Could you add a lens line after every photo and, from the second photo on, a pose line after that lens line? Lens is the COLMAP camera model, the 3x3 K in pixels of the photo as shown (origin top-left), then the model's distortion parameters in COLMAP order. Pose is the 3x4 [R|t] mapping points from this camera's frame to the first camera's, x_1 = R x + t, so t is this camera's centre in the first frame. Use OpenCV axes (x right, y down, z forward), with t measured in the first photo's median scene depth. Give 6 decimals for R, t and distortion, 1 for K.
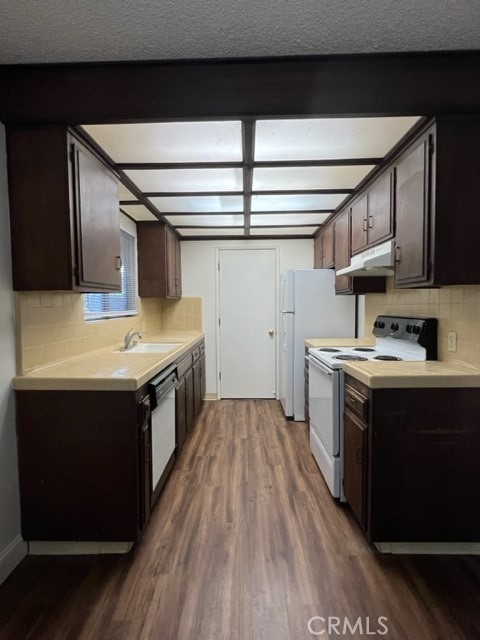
lens RADIAL K [[320.0, 0, 240.2], [0, 320.0, 318.8], [0, 0, 1]] dist [-0.005004, -0.000072]
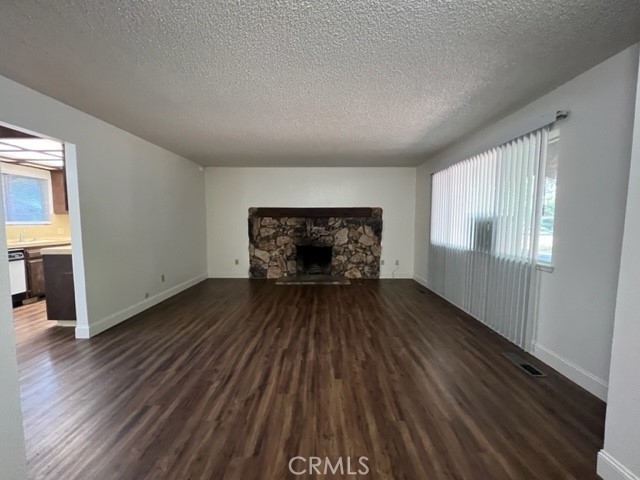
lens RADIAL K [[257.1, 0, 325.1], [0, 257.1, 240.9], [0, 0, 1]] dist [-0.008753, 0.000092]
pose [[0.999755, 0.007409, 0.020861, 1.421845], [-0.008320, 0.999000, 0.043918, 0.007435], [-0.020515, -0.044081, 0.998817, -0.522662]]
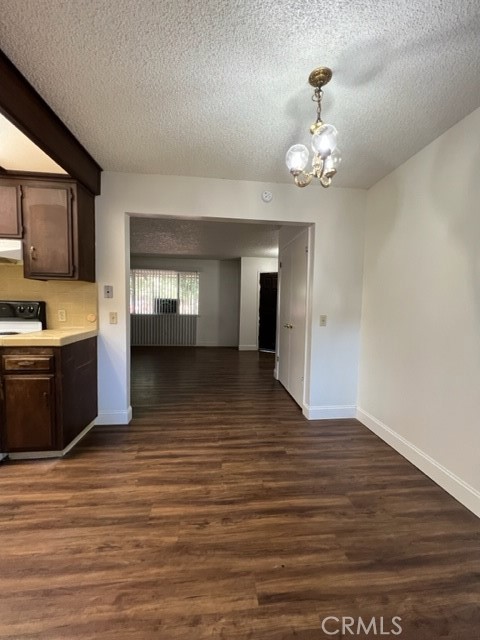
lens RADIAL K [[257.1, 0, 241.4], [0, 257.1, 321.2], [0, 0, 1]] dist [-0.008753, 0.000092]
pose [[-0.124571, -0.059999, 0.990395, -0.493806], [0.017300, 0.997887, 0.062629, 0.024109], [-0.992060, 0.024936, -0.123270, 0.179489]]
